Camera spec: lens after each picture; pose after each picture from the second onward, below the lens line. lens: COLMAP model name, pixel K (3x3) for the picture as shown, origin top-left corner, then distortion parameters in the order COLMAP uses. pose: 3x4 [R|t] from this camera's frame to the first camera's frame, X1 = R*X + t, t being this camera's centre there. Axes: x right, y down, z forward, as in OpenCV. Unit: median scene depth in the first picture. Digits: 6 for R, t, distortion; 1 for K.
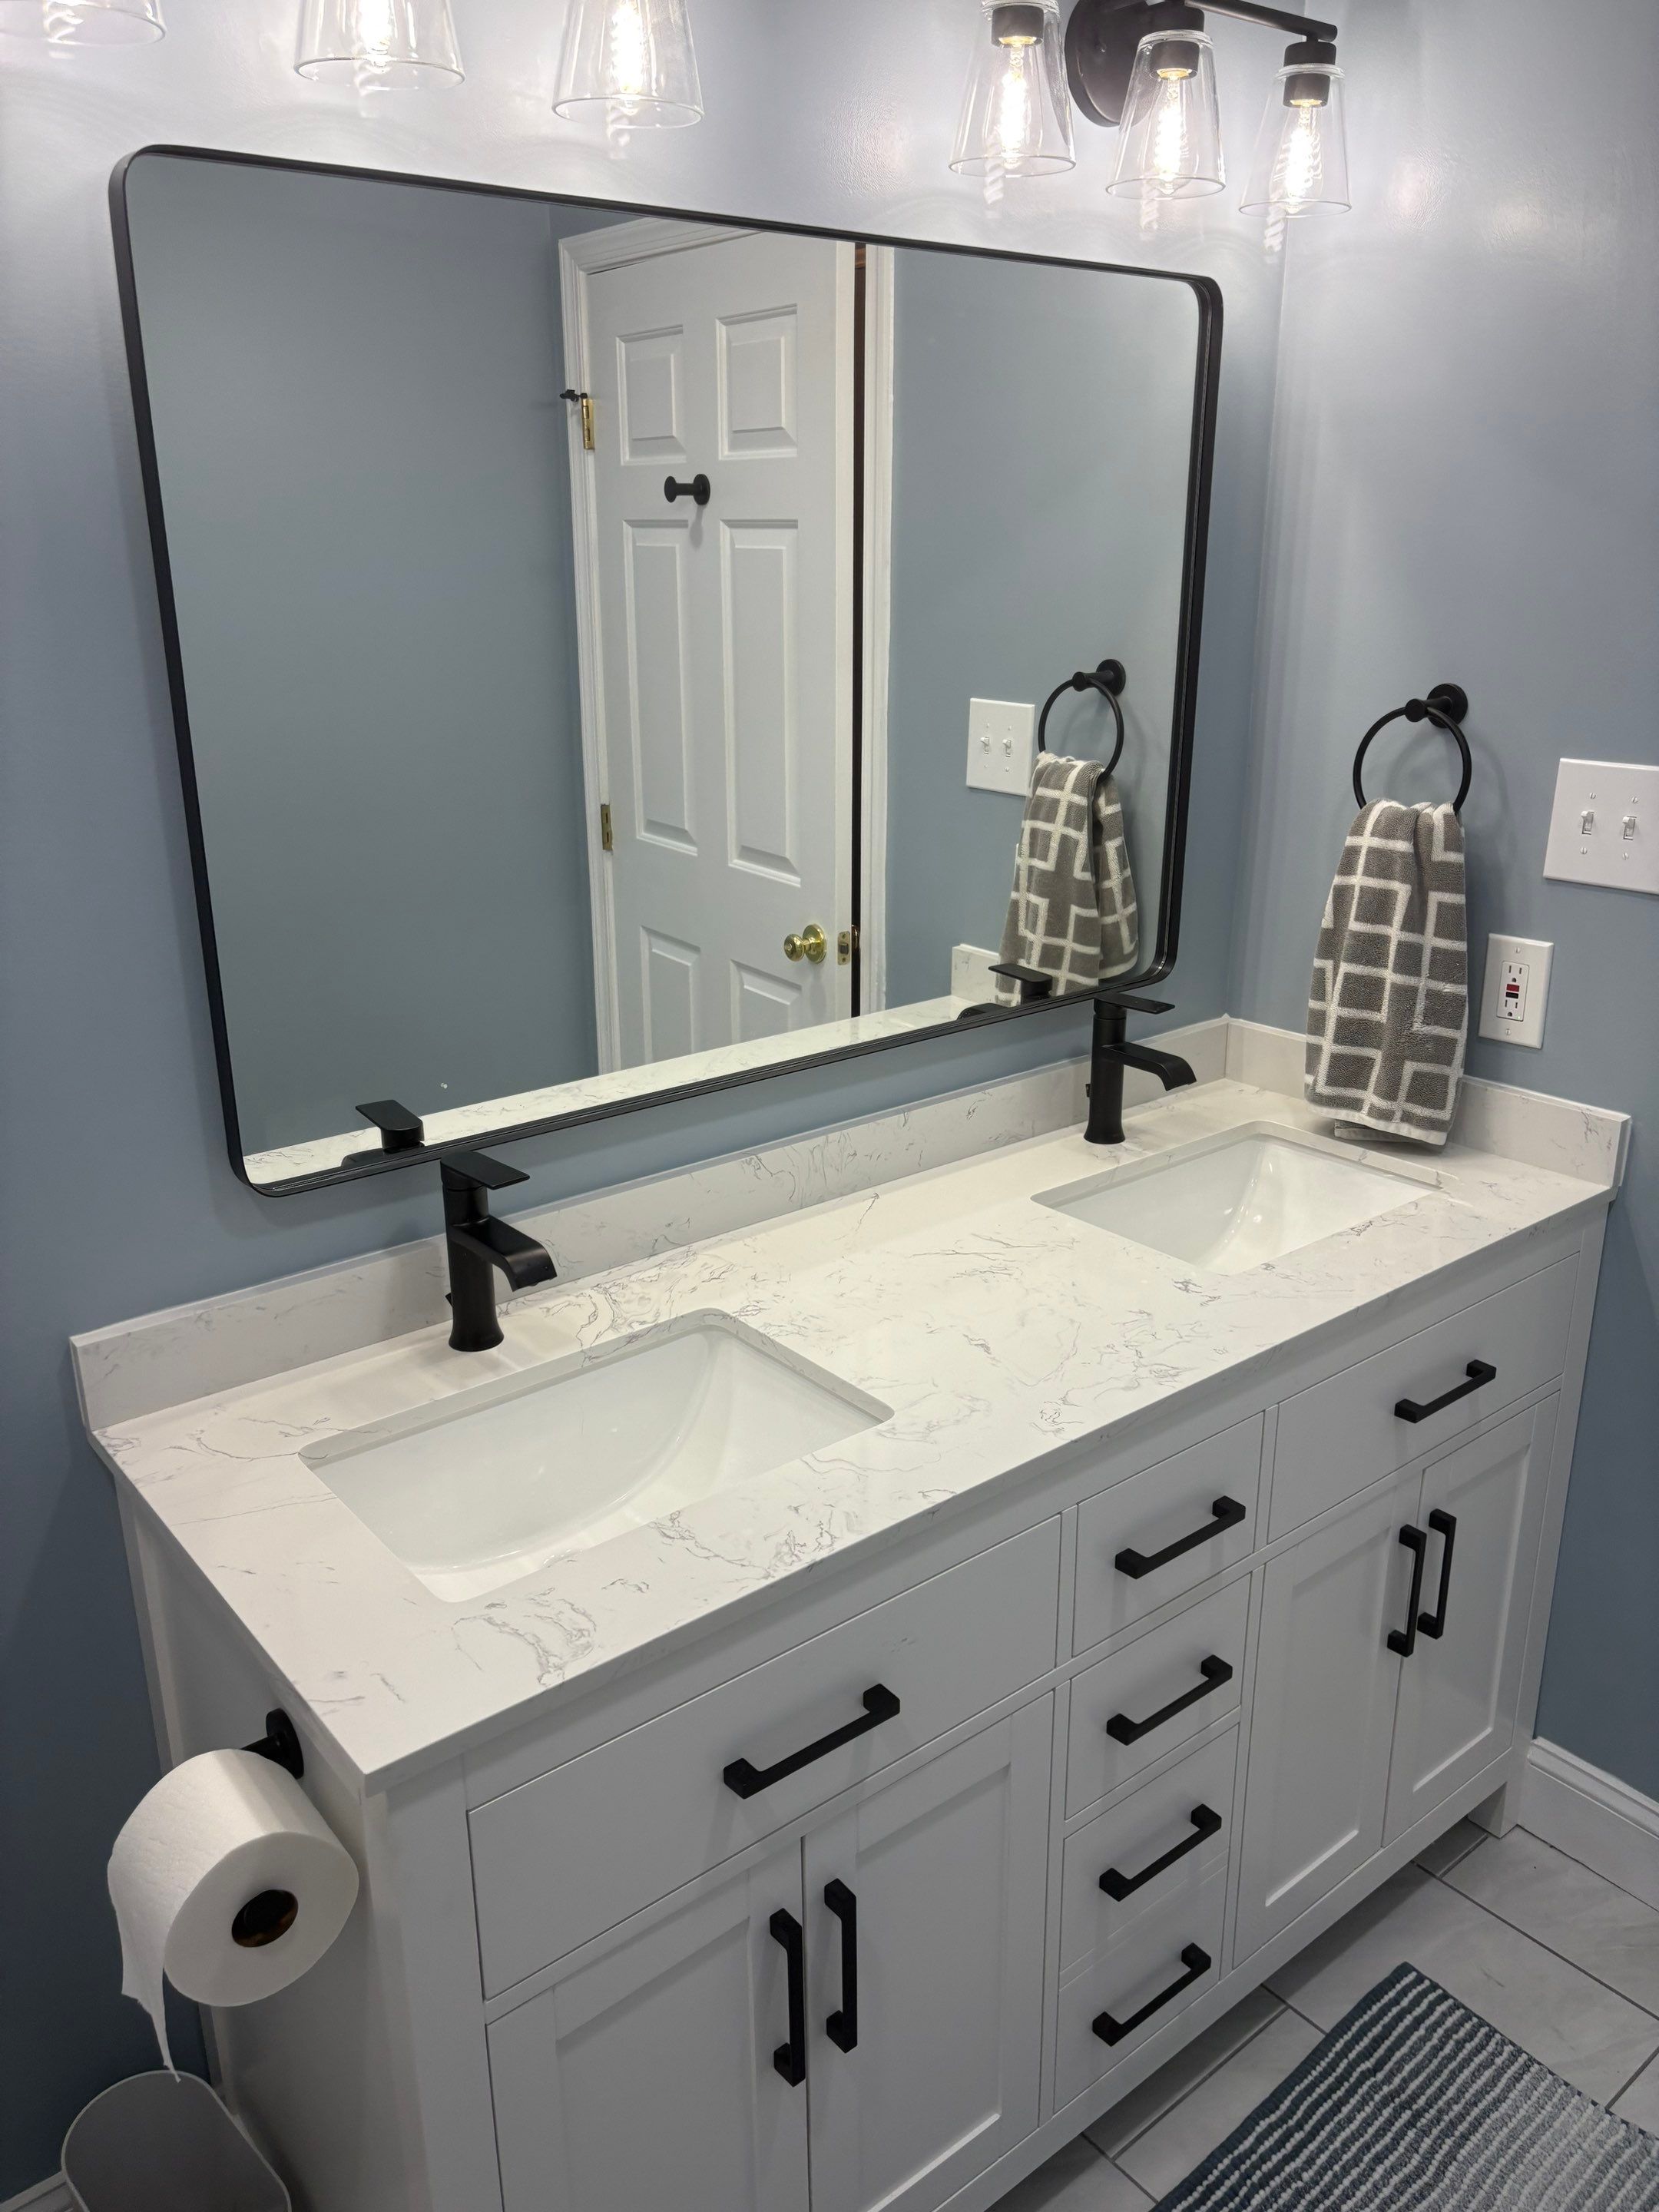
lens RADIAL K [[1617.7, 0, 826.3], [0, 1617.7, 1105.1], [0, 0, 1]] dist [0.007232, -0.000516]
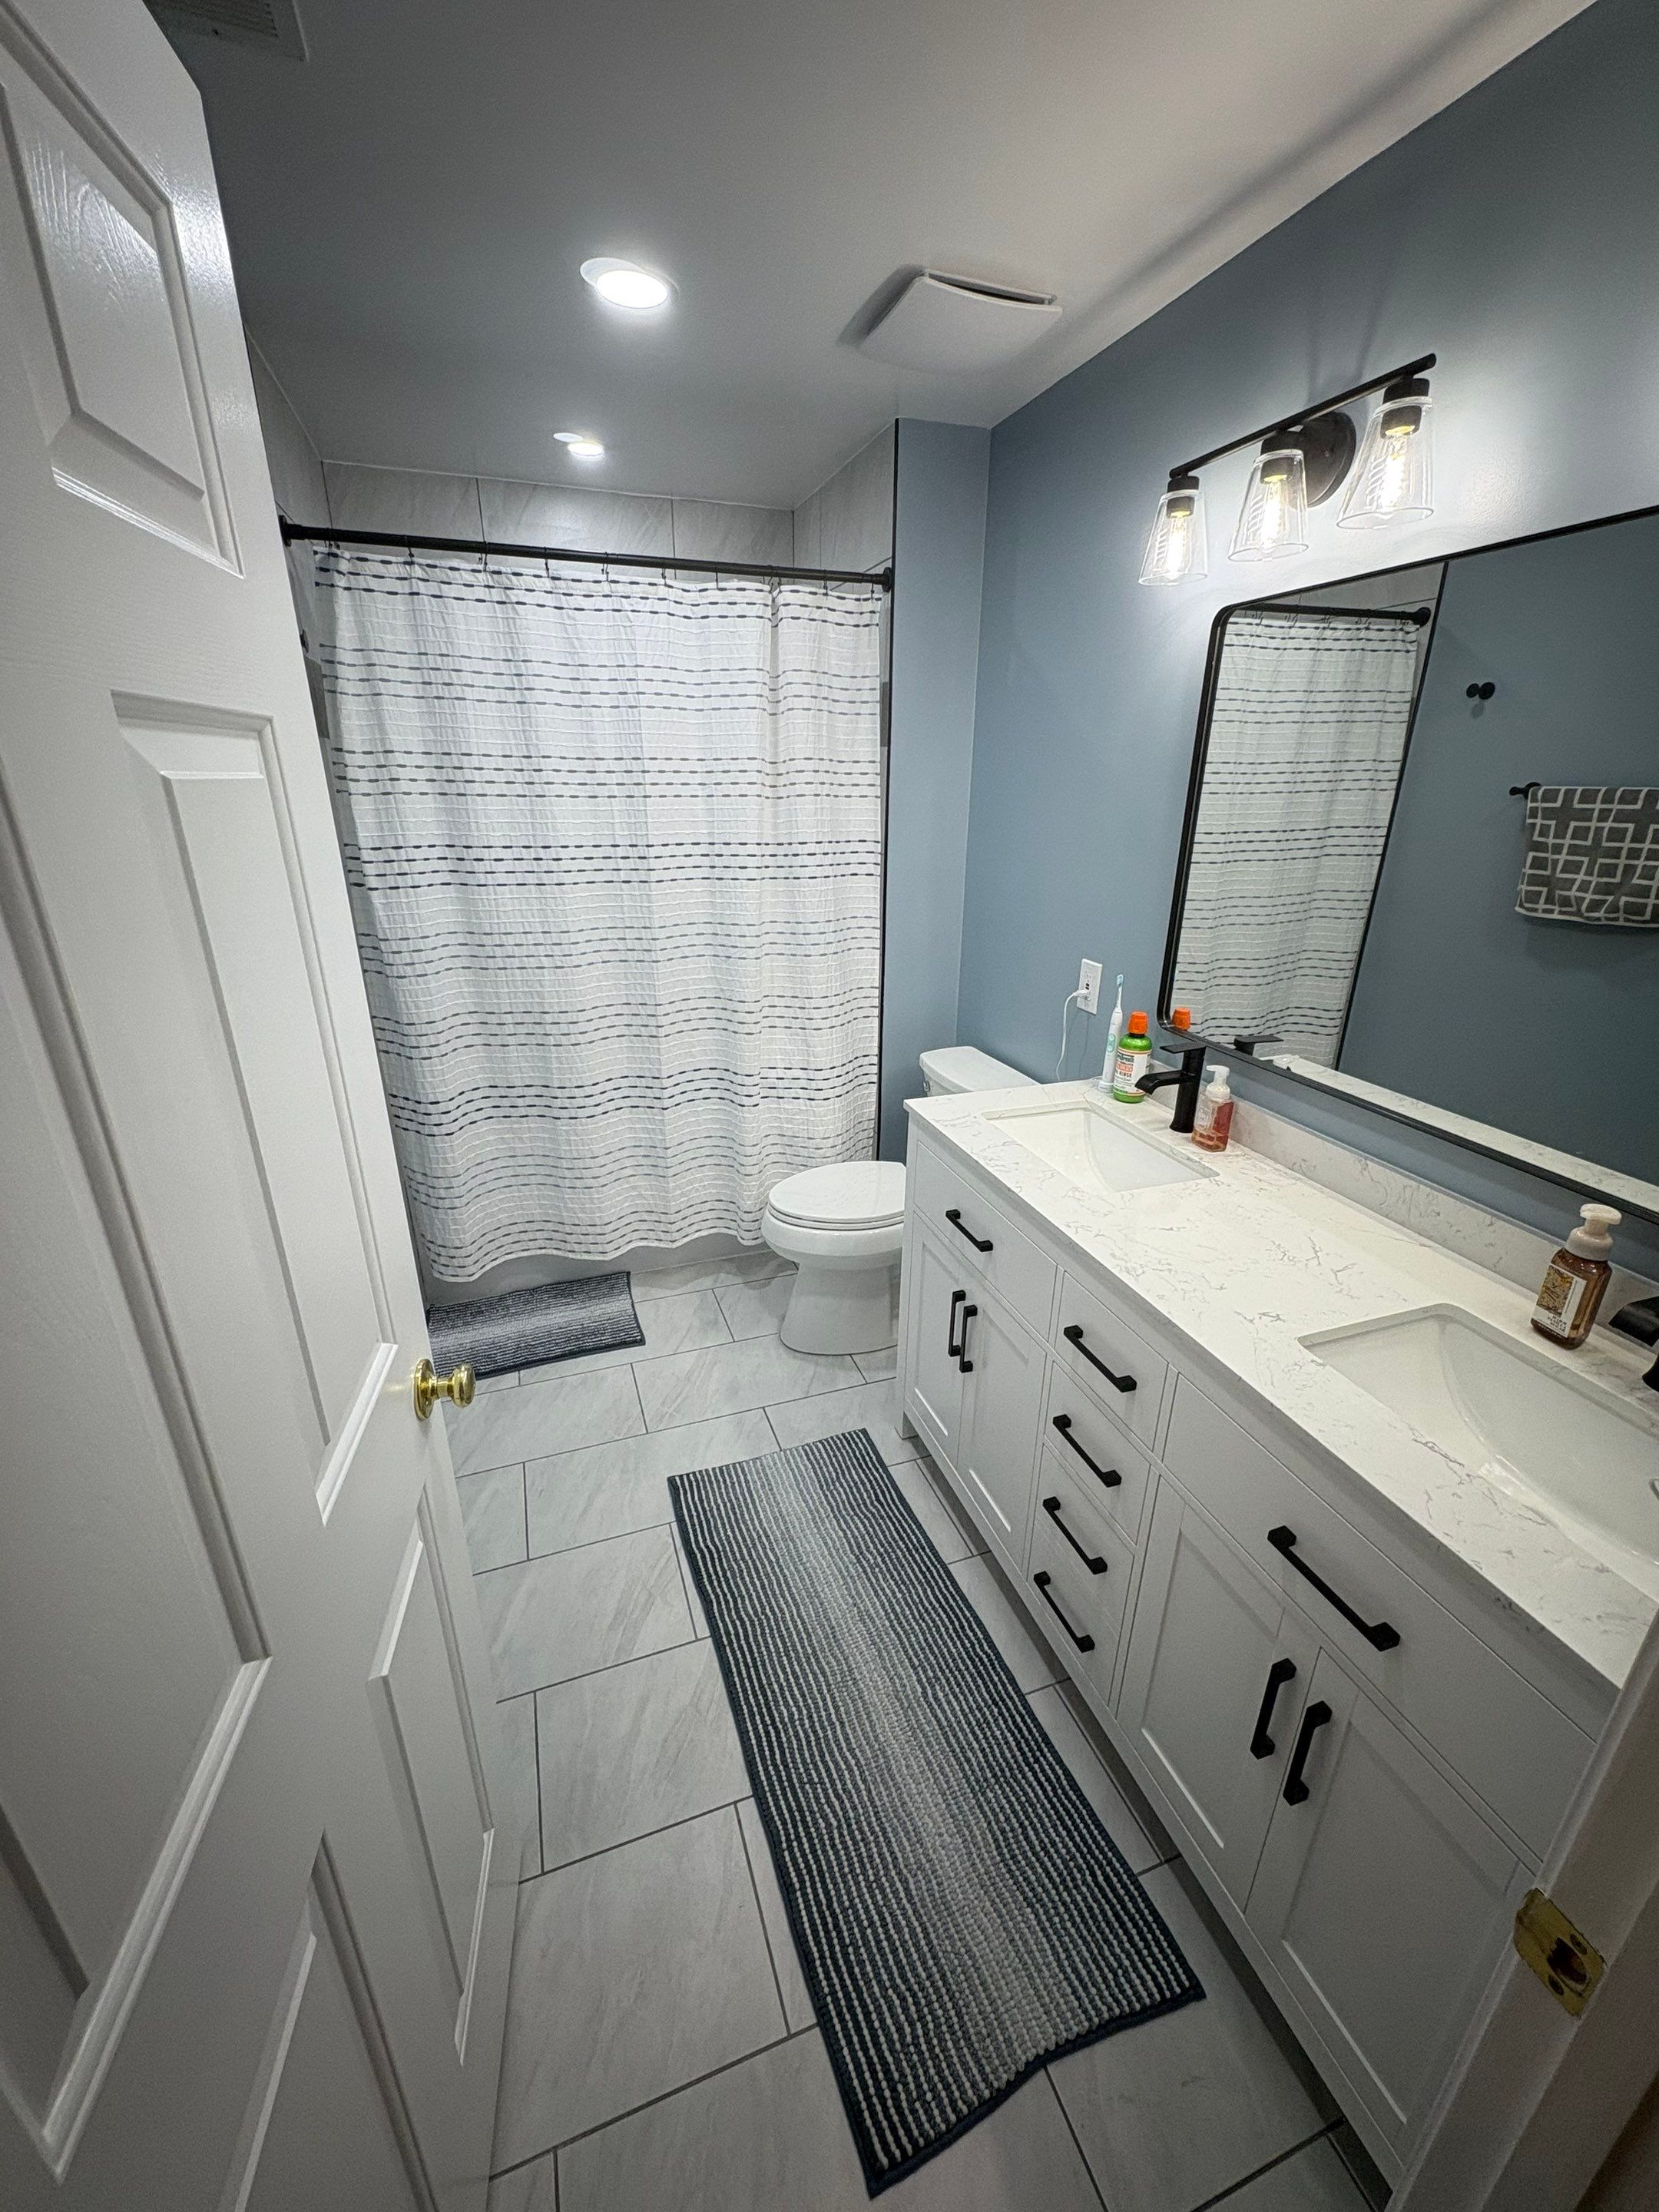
lens RADIAL K [[888.3, 0, 825.9], [0, 888.3, 1108.4], [0, 0, 1]] dist [0.000474, -0.000099]
pose [[-0.328507, 0.342284, -0.880298, 0.947917], [-0.306234, 0.843076, 0.442091, -0.252945], [0.893479, 0.414807, -0.172137, 0.717595]]
